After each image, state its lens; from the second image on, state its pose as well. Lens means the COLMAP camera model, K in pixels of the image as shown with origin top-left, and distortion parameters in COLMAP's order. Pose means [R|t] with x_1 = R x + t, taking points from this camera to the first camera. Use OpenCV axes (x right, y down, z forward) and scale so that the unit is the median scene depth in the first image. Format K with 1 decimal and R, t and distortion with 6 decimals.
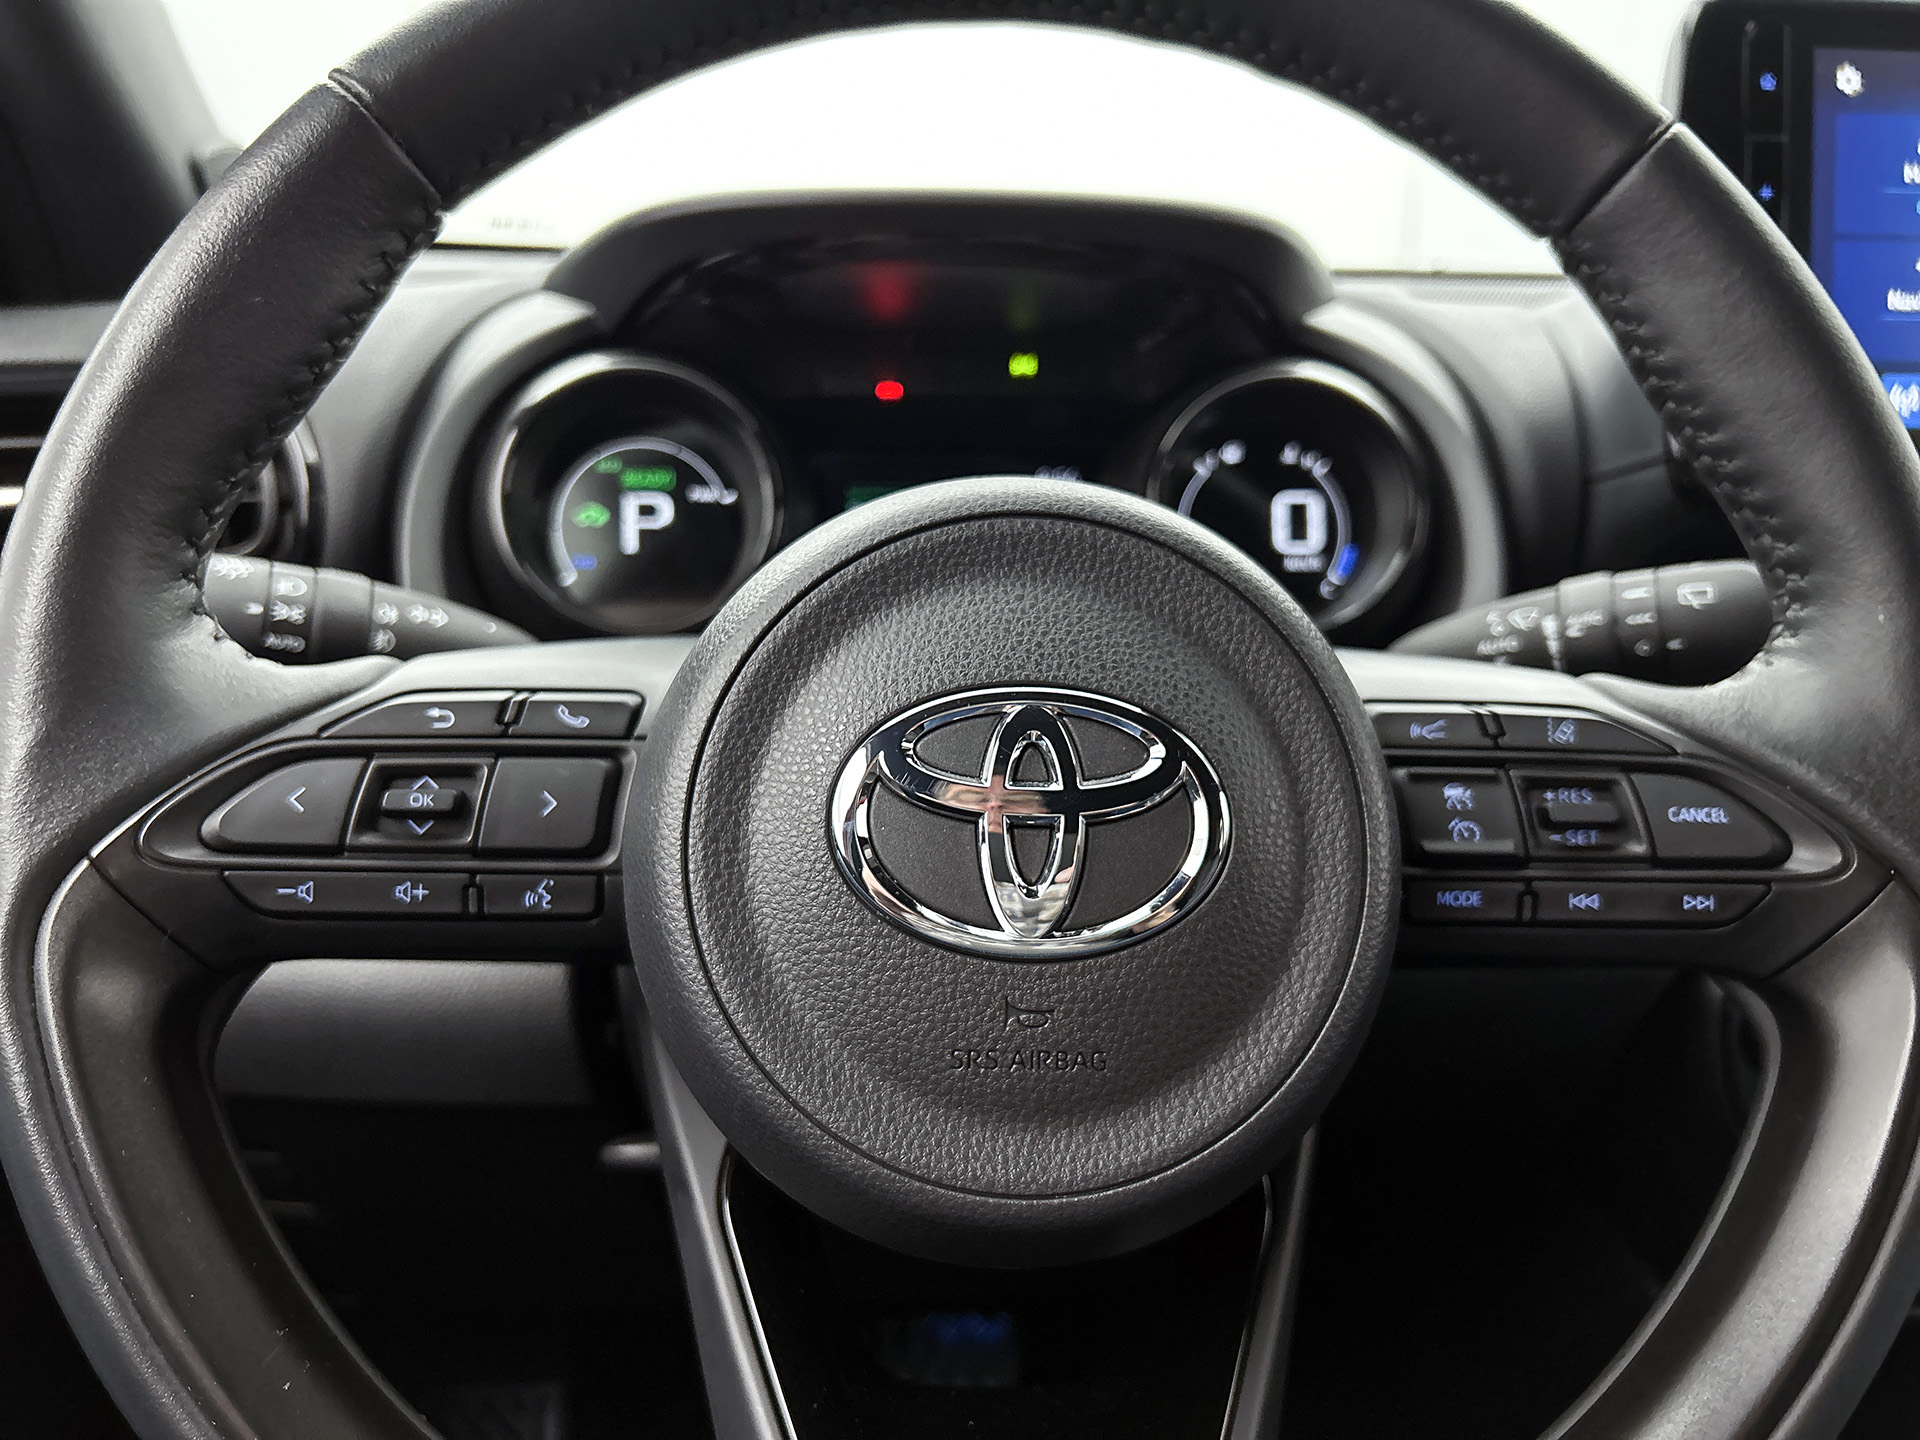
lens RADIAL K [[1444.6, 0, 1001.3], [0, 1444.6, 739.3], [0, 0, 1]] dist [0.025378, -0.020553]
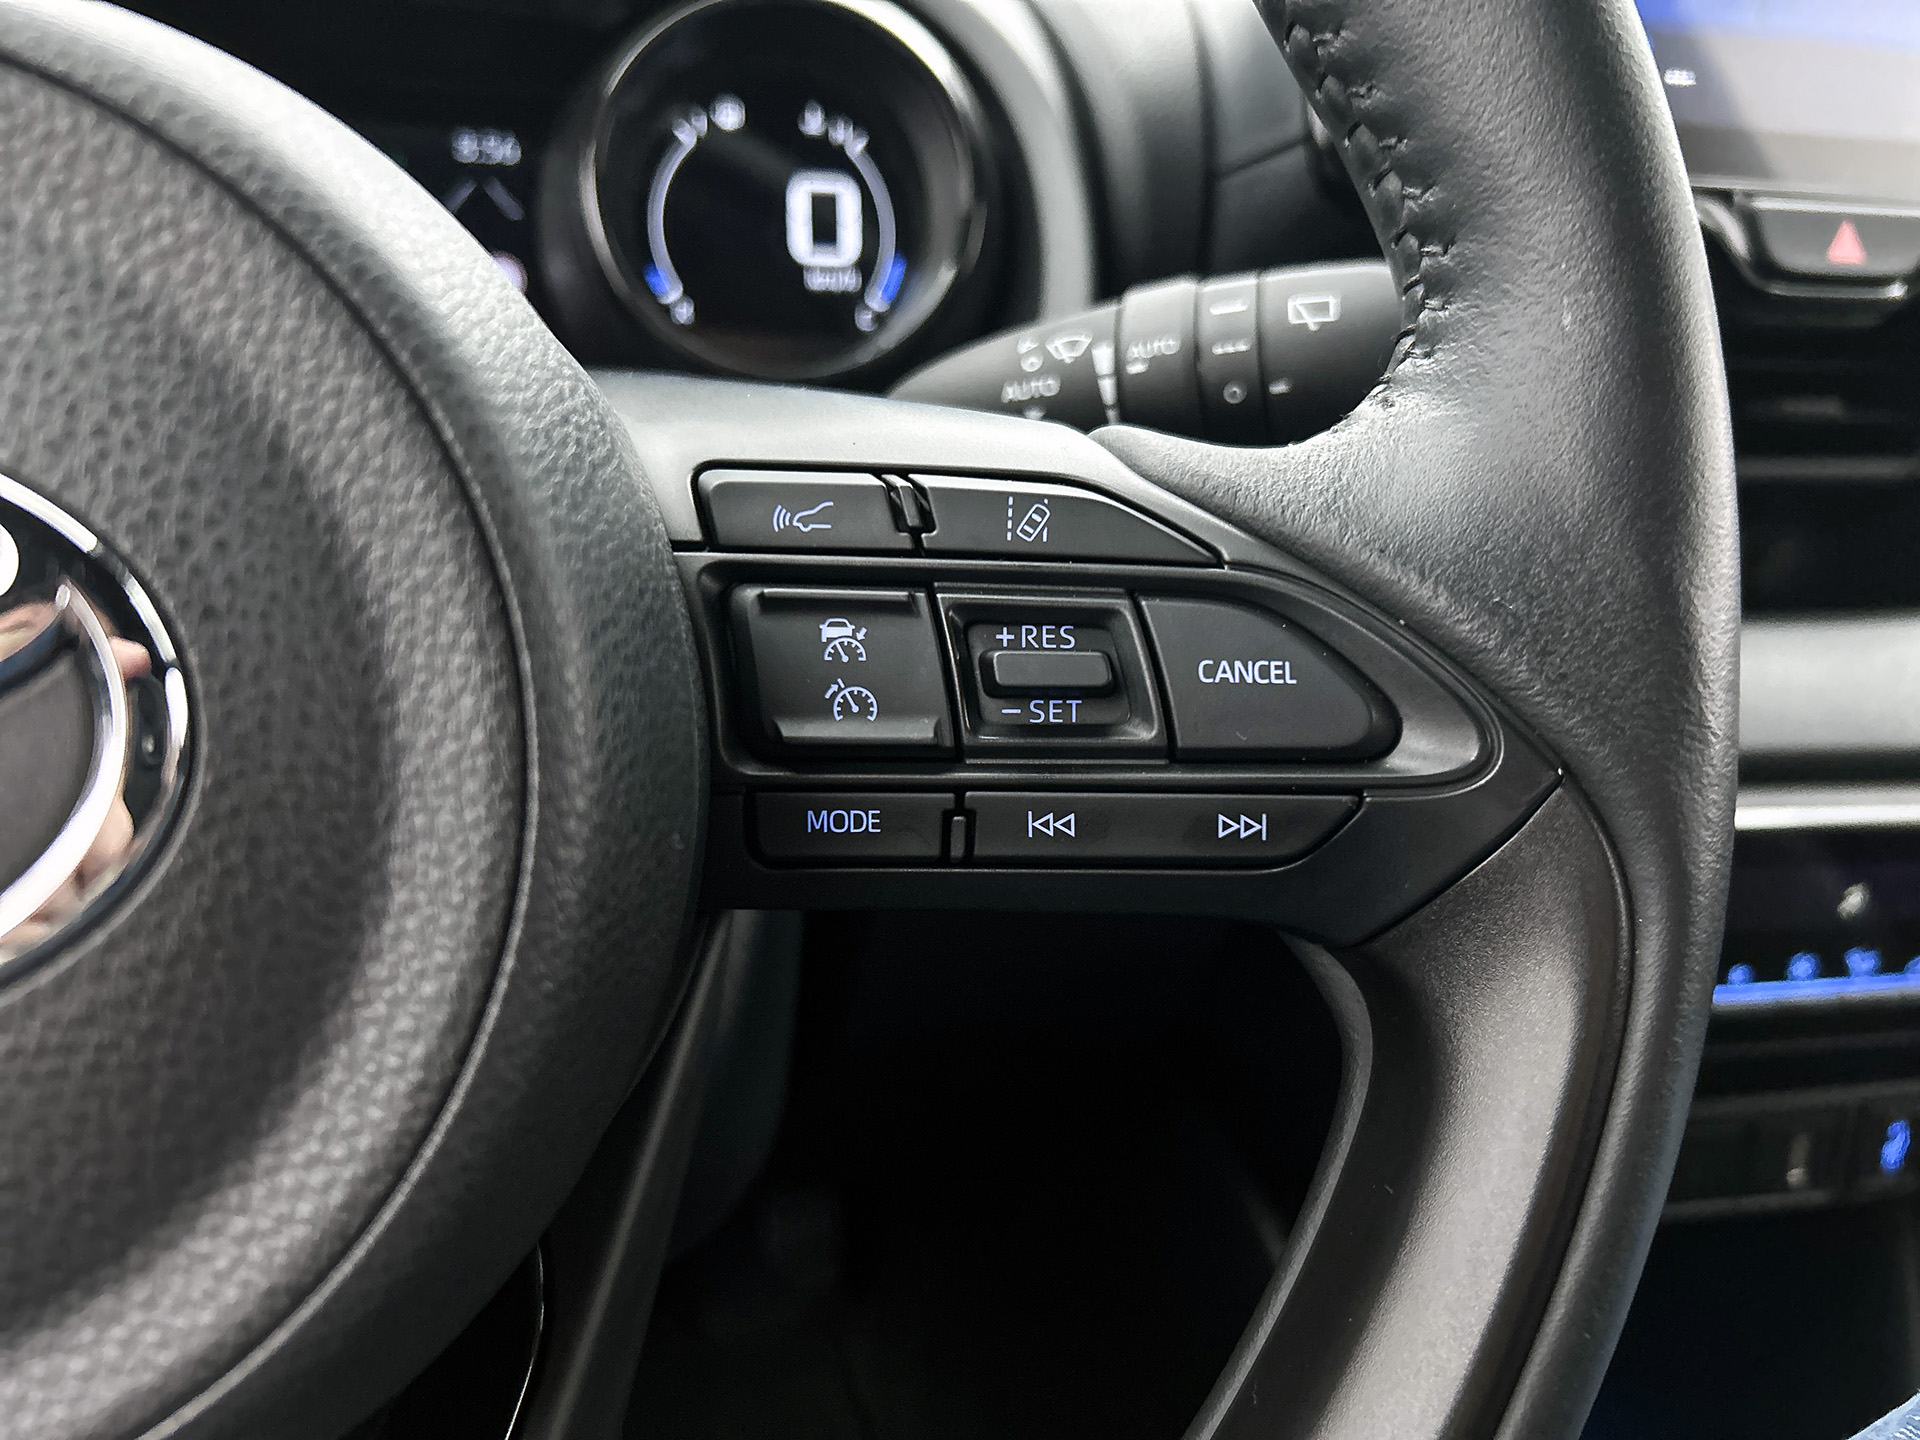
lens RADIAL K [[1444.6, 0, 966.6], [0, 1444.6, 710.1], [0, 0, 1]] dist [0.025378, -0.020553]
pose [[0.987942, -0.014992, 0.154094, 0.280741], [-0.004649, 0.991979, 0.126318, -0.003290], [-0.154752, -0.125511, 0.979948, 0.457771]]
